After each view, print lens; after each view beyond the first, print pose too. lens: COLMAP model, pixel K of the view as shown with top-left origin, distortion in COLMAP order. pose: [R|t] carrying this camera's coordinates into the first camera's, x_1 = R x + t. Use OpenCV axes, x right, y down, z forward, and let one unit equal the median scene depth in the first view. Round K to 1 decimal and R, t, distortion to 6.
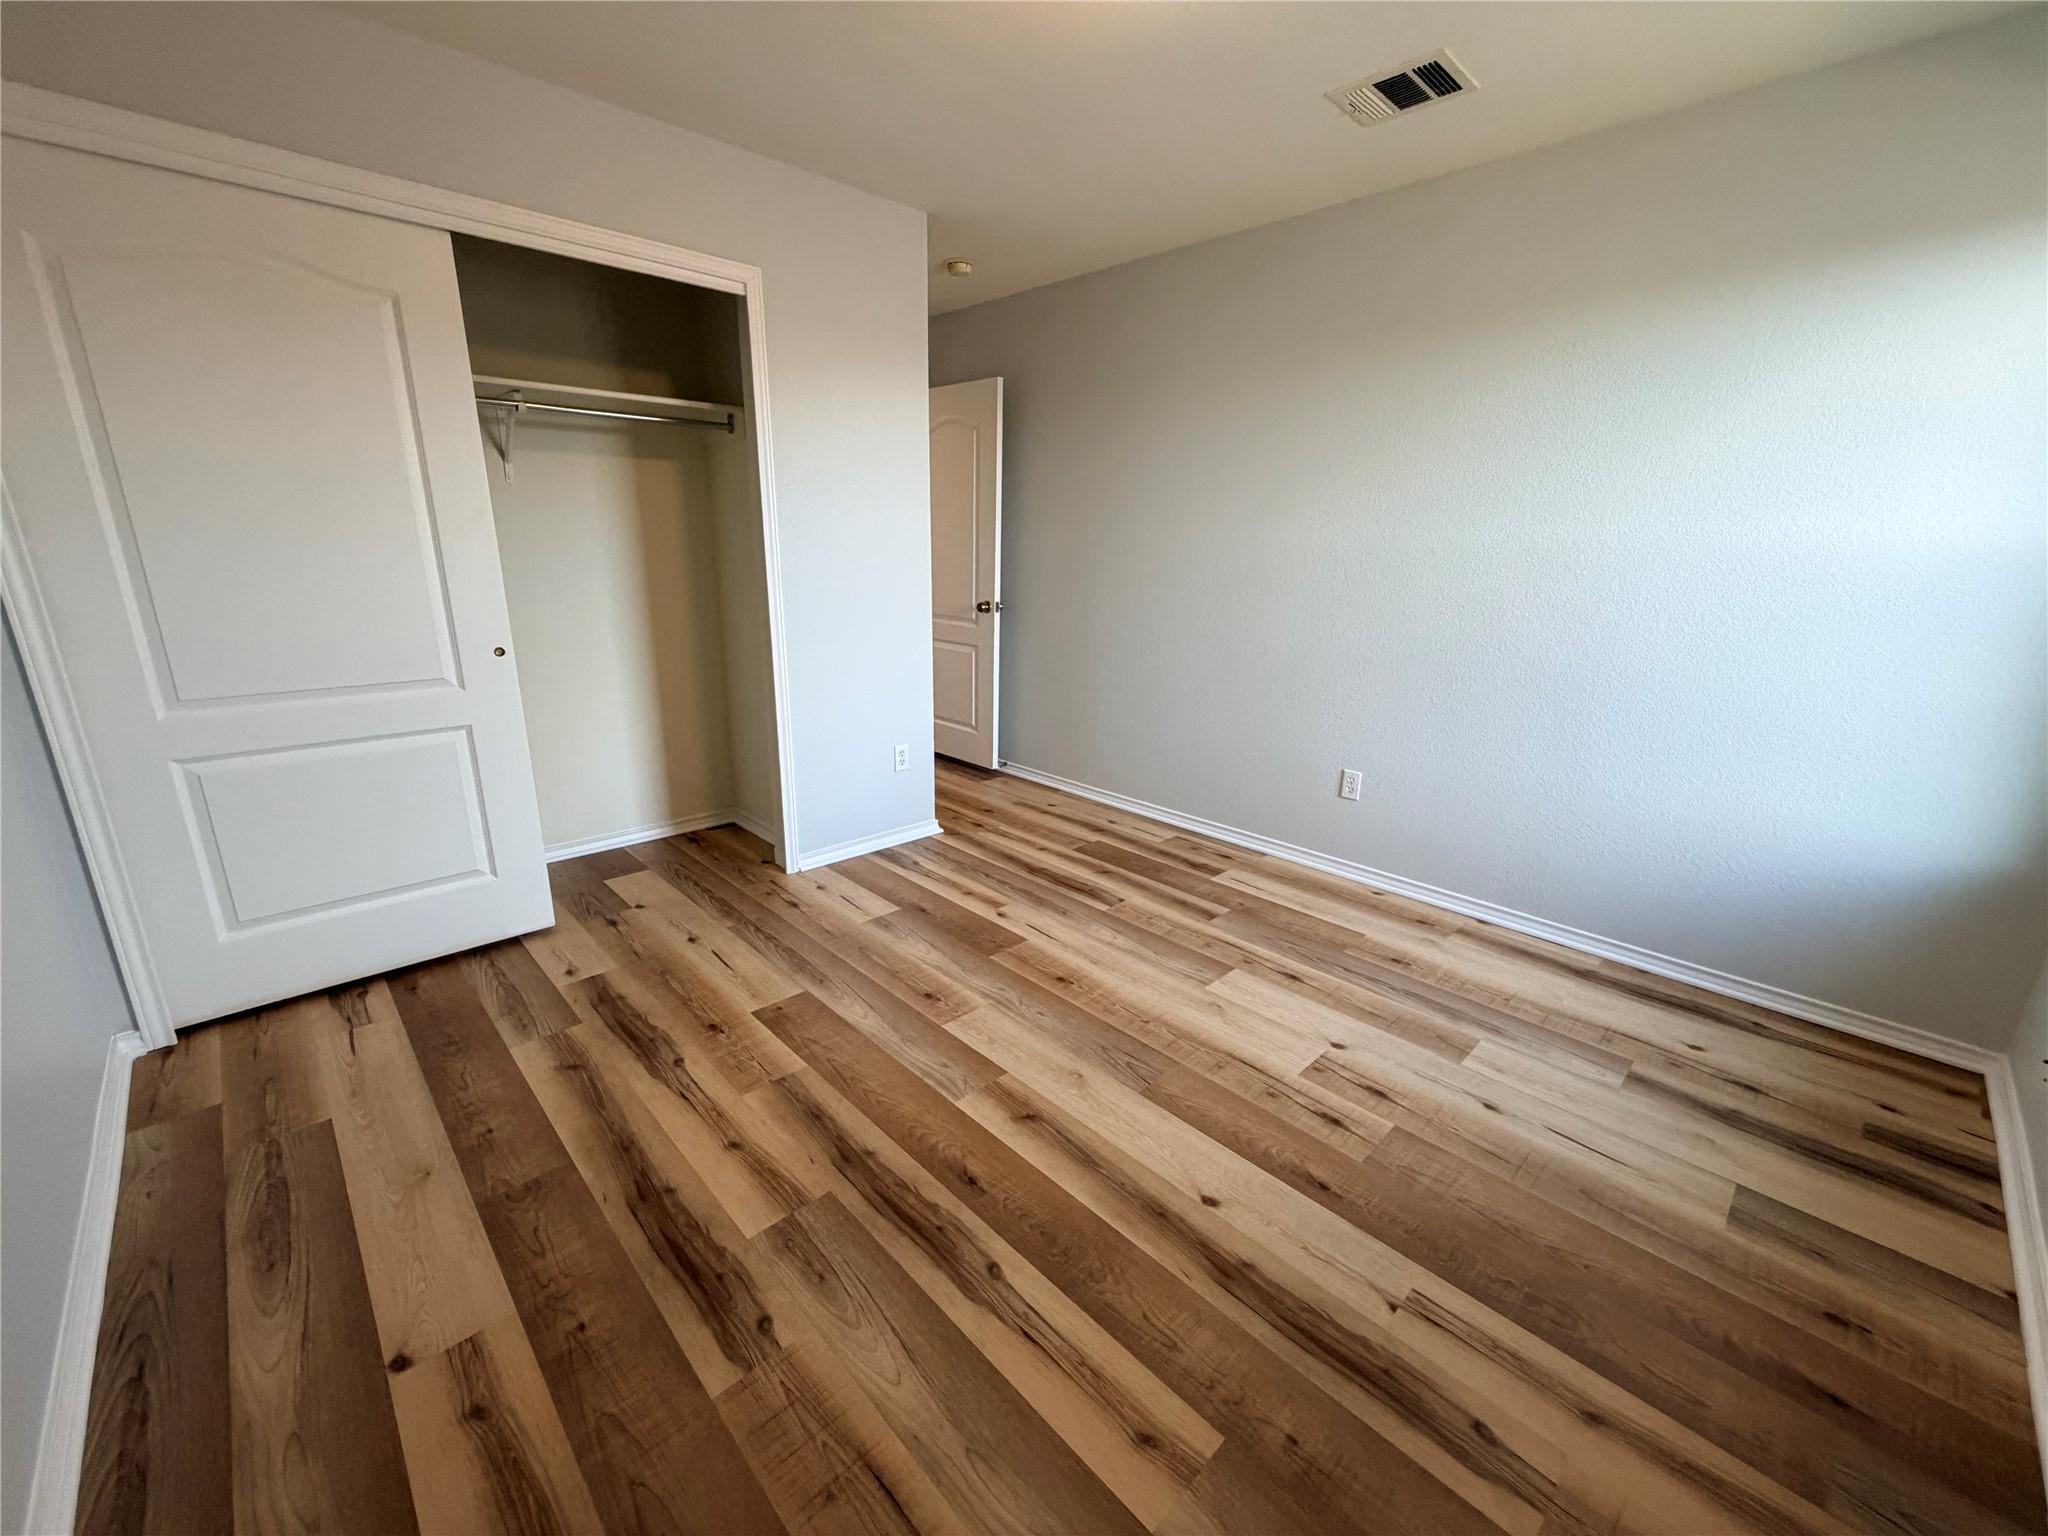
lens RADIAL K [[818.3, 0, 1018.2], [0, 818.3, 768.5], [0, 0, 1]] dist [0.000385, 0.000157]
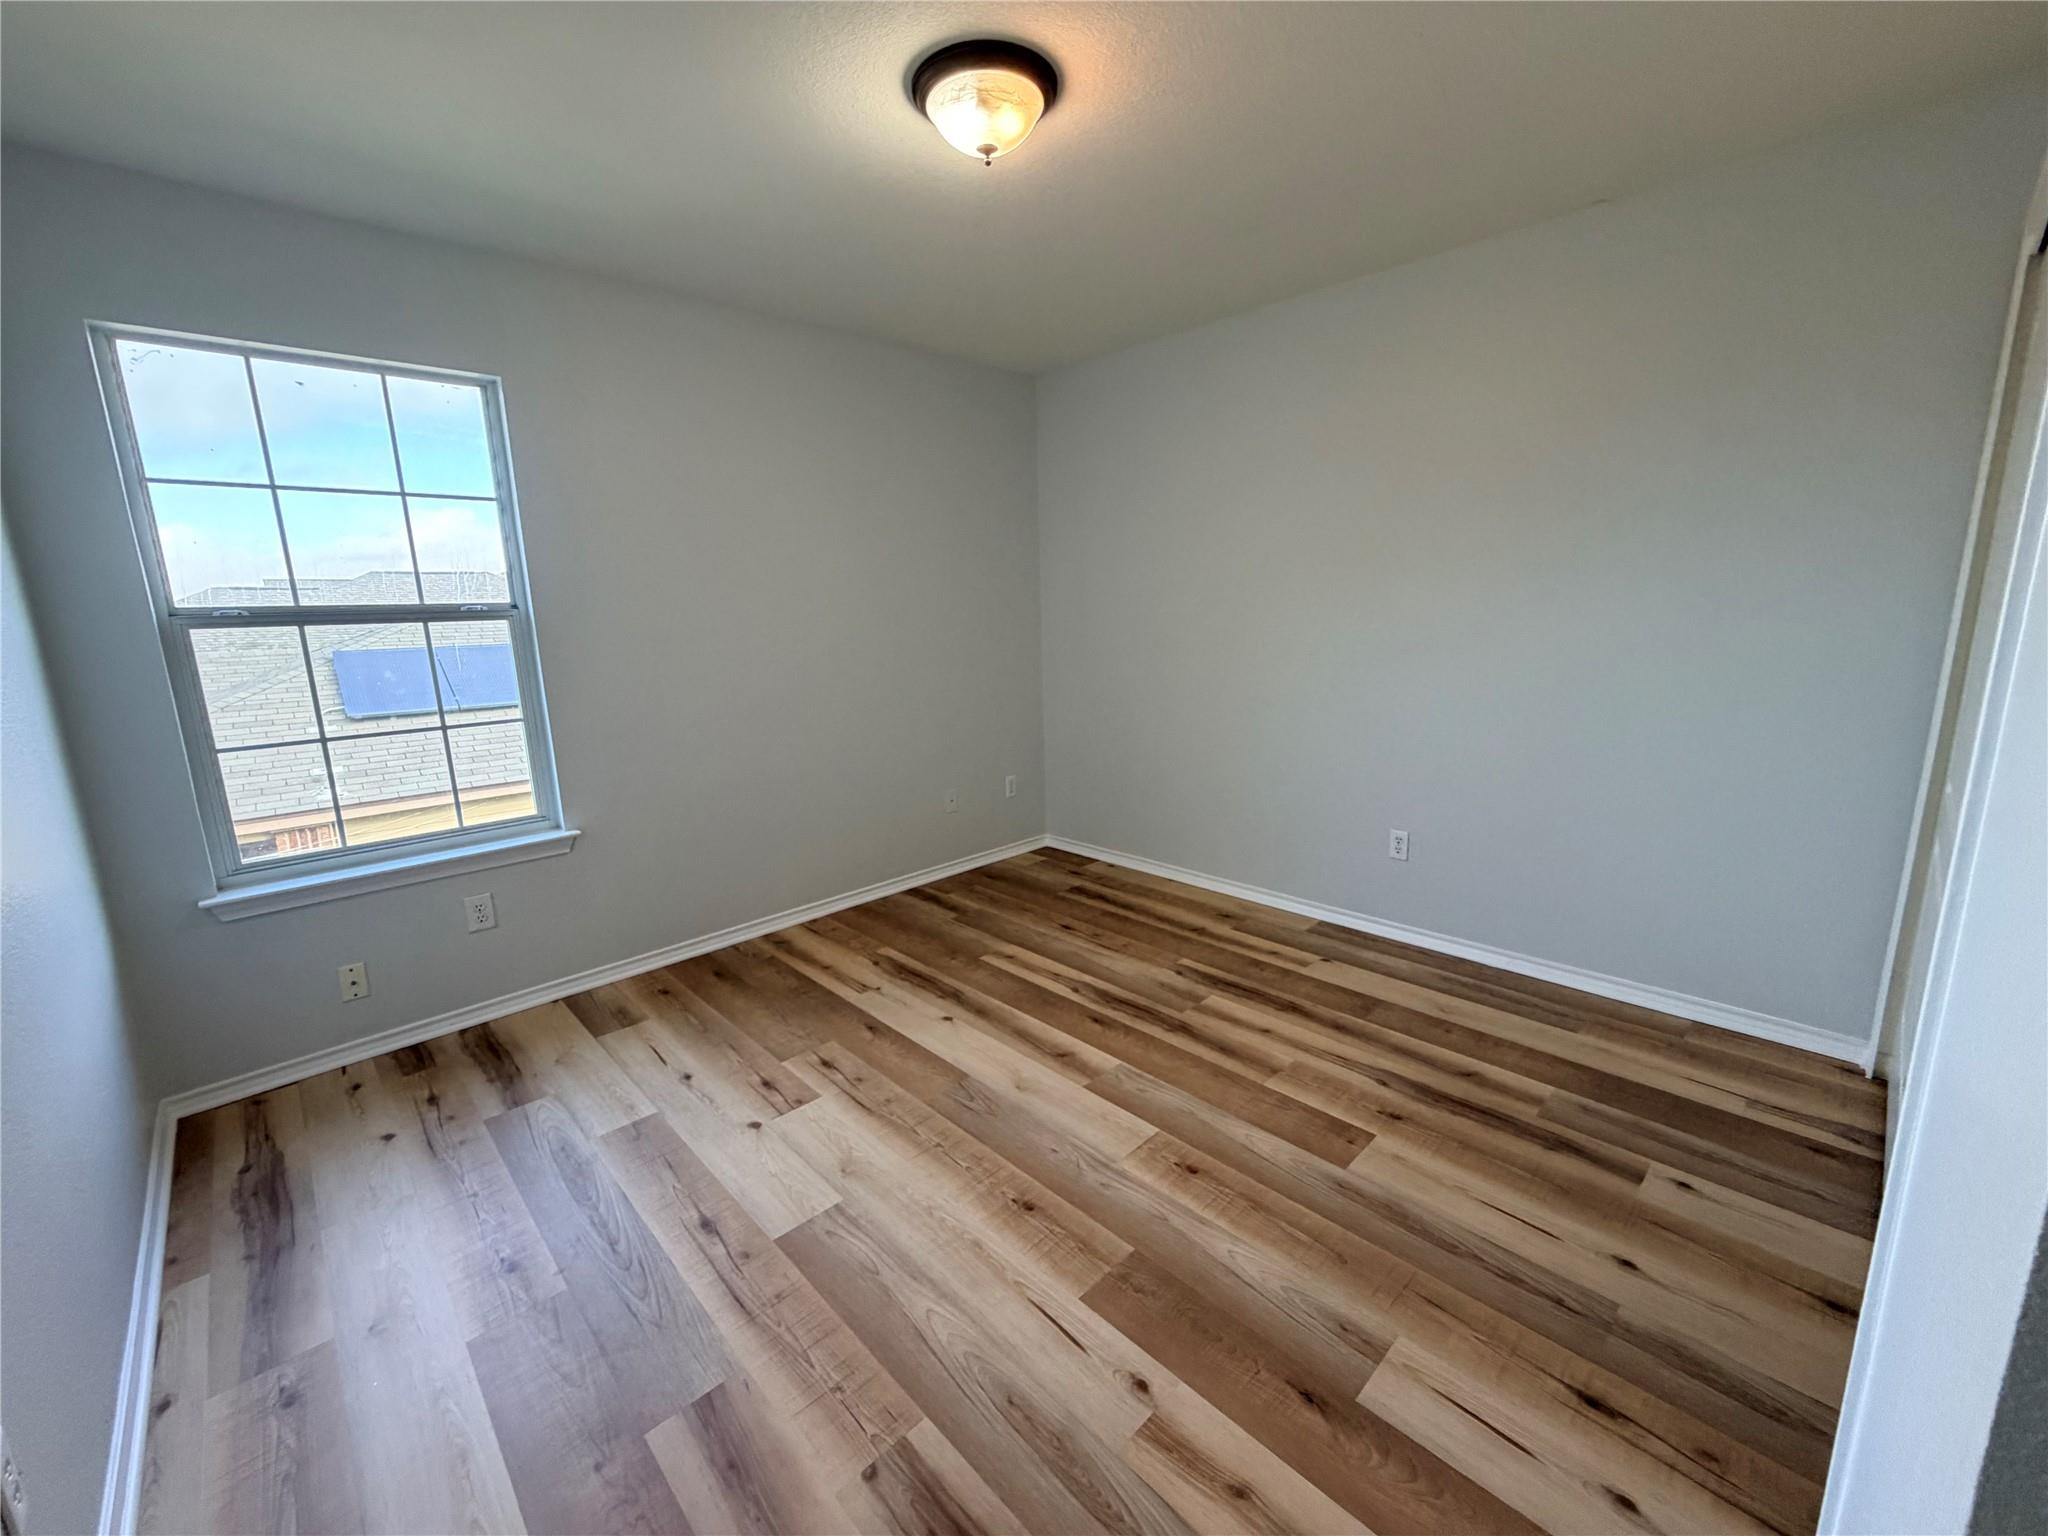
lens RADIAL K [[818.3, 0, 1018.2], [0, 818.3, 768.5], [0, 0, 1]] dist [0.000385, 0.000157]
pose [[-0.999933, 0.010685, 0.004525, 0.065762], [0.011573, 0.889566, 0.456660, -0.525723], [0.000854, 0.456682, -0.889630, 1.781911]]
